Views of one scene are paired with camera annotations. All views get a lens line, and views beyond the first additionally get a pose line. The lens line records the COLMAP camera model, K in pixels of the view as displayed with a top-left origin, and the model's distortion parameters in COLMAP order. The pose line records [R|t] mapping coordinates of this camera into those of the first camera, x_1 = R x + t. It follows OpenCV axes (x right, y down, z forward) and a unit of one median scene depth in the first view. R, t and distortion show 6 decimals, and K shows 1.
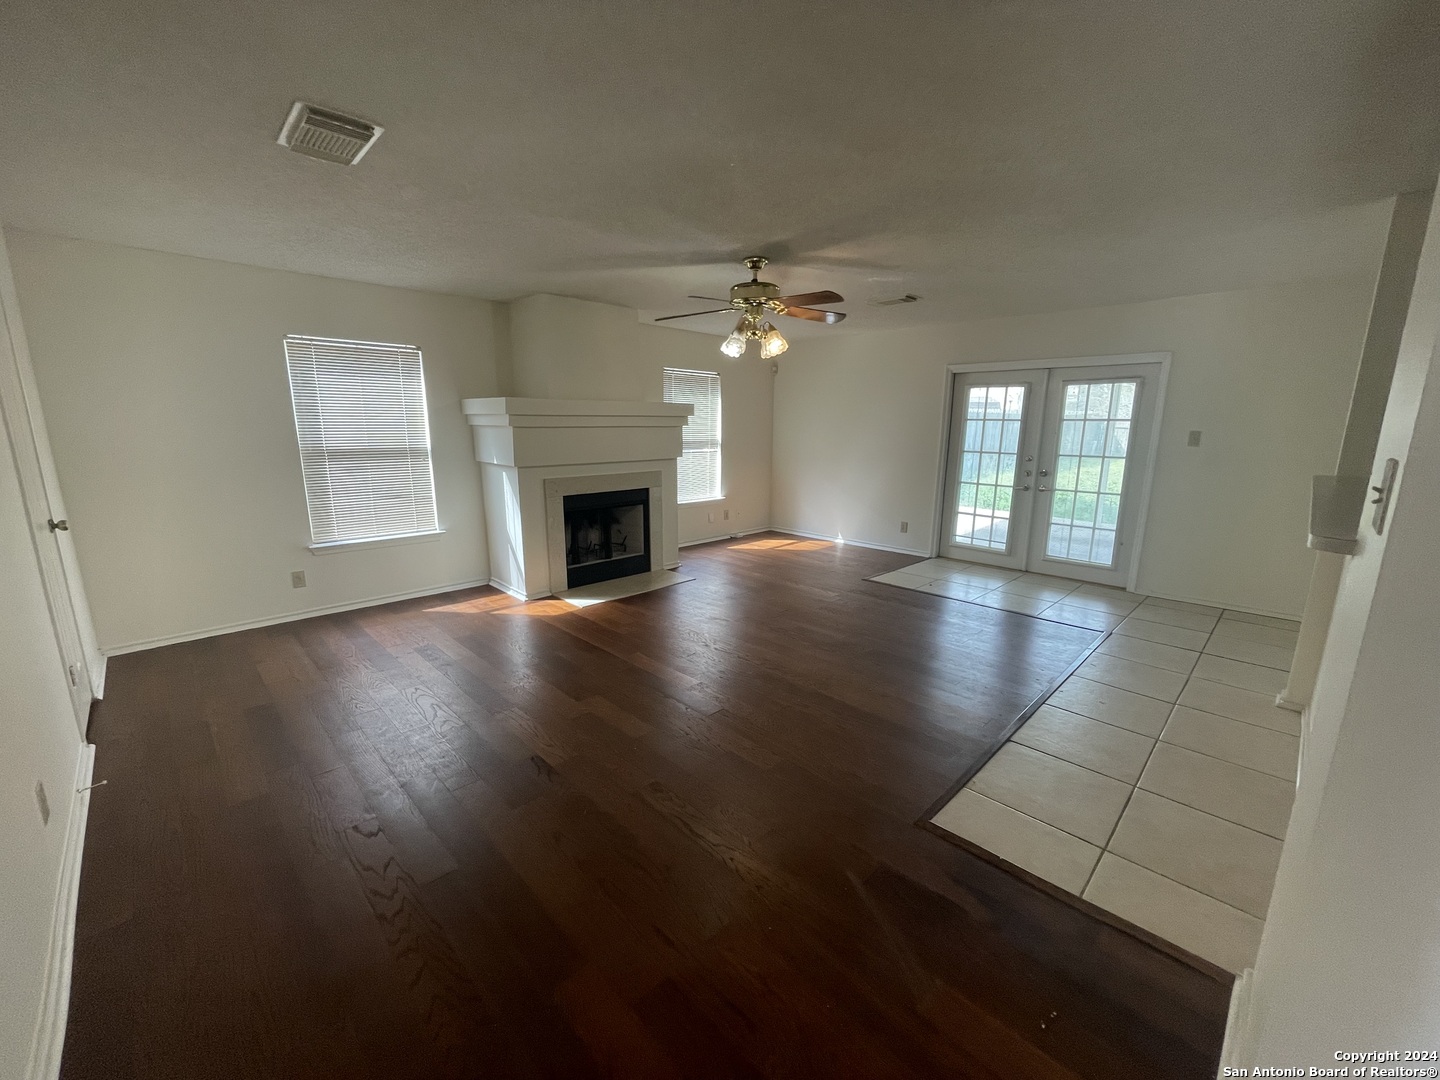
lens RADIAL K [[581.4, 0, 722.6], [0, 581.4, 543.9], [0, 0, 1]] dist [0.001999, 0.000197]
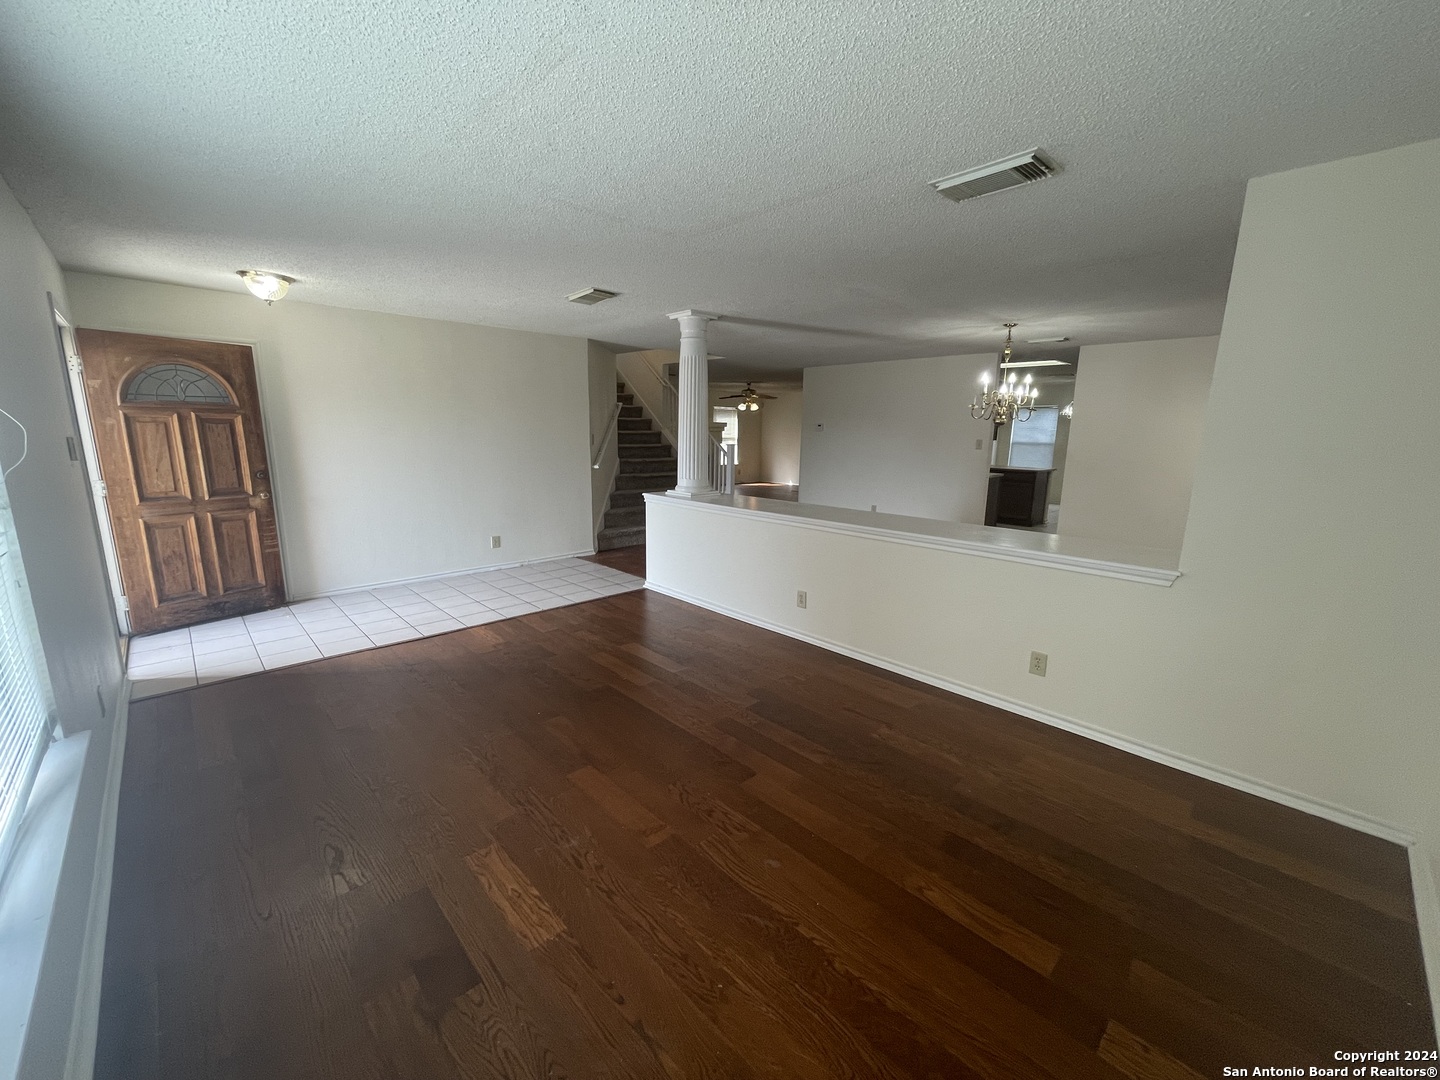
lens RADIAL K [[581.4, 0, 722.6], [0, 581.4, 543.9], [0, 0, 1]] dist [0.001999, 0.000197]
pose [[0.999766, 0.007522, -0.020299, -0.017999], [-0.007817, 0.999864, -0.014520, 0.423132], [0.020187, 0.014675, 0.999689, -1.989168]]
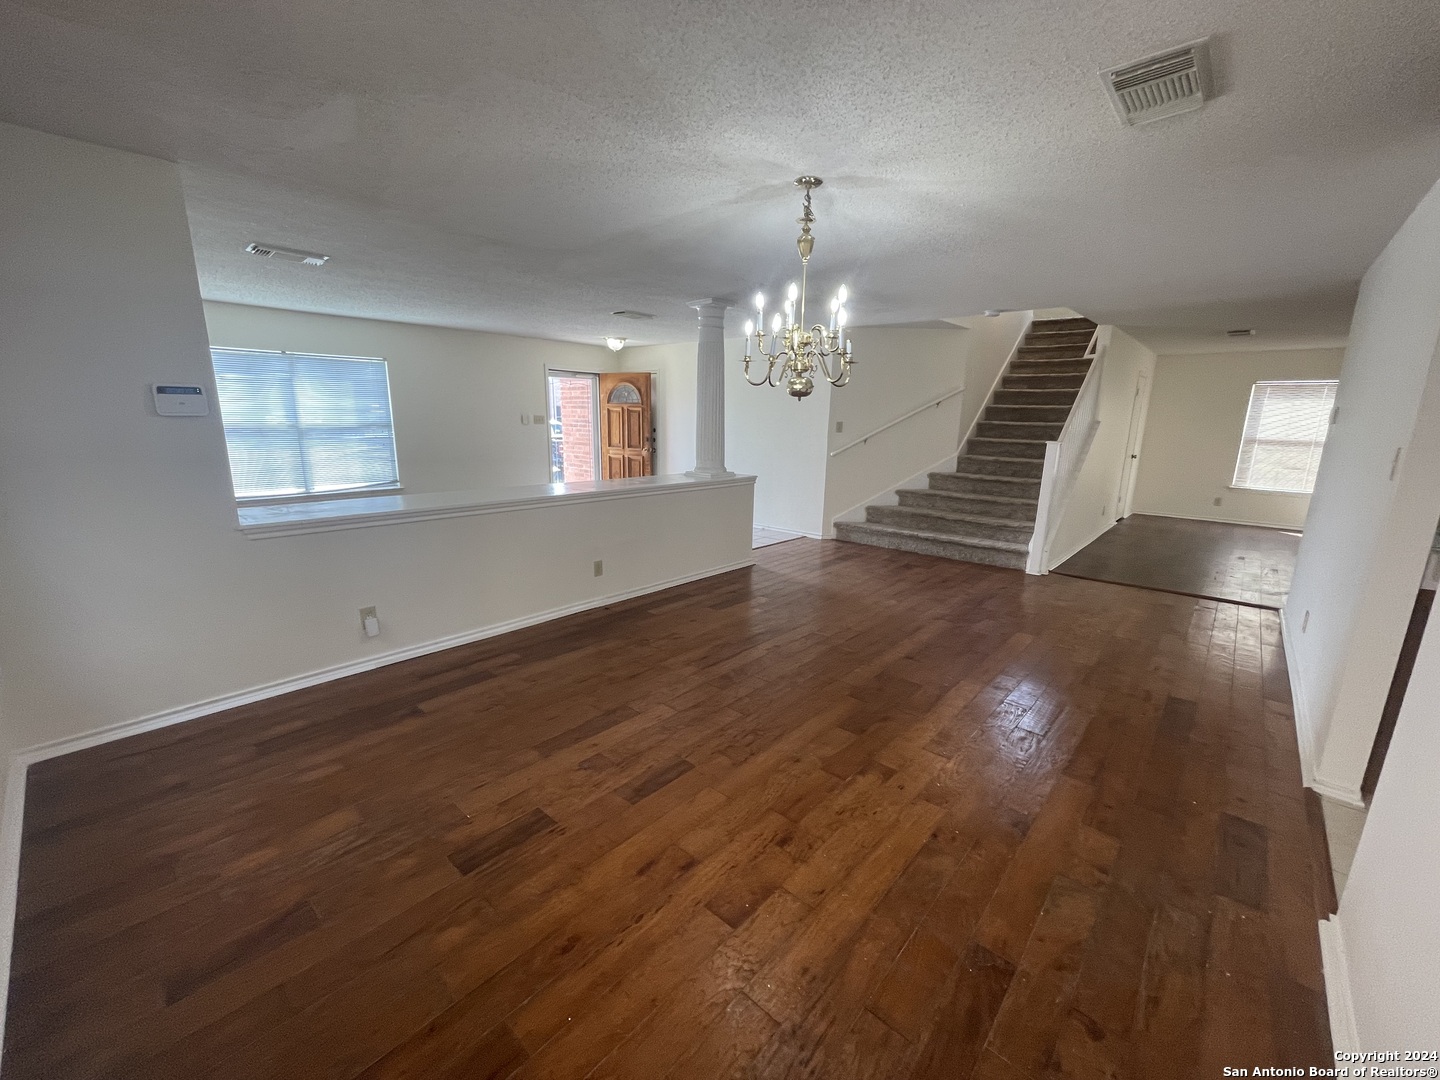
lens RADIAL K [[581.4, 0, 722.6], [0, 581.4, 543.9], [0, 0, 1]] dist [0.001999, 0.000197]
pose [[0.059453, 0.211522, -0.975563, 1.177275], [-0.224574, 0.955074, 0.193393, 0.194827], [0.972642, 0.207589, 0.104284, -0.860591]]
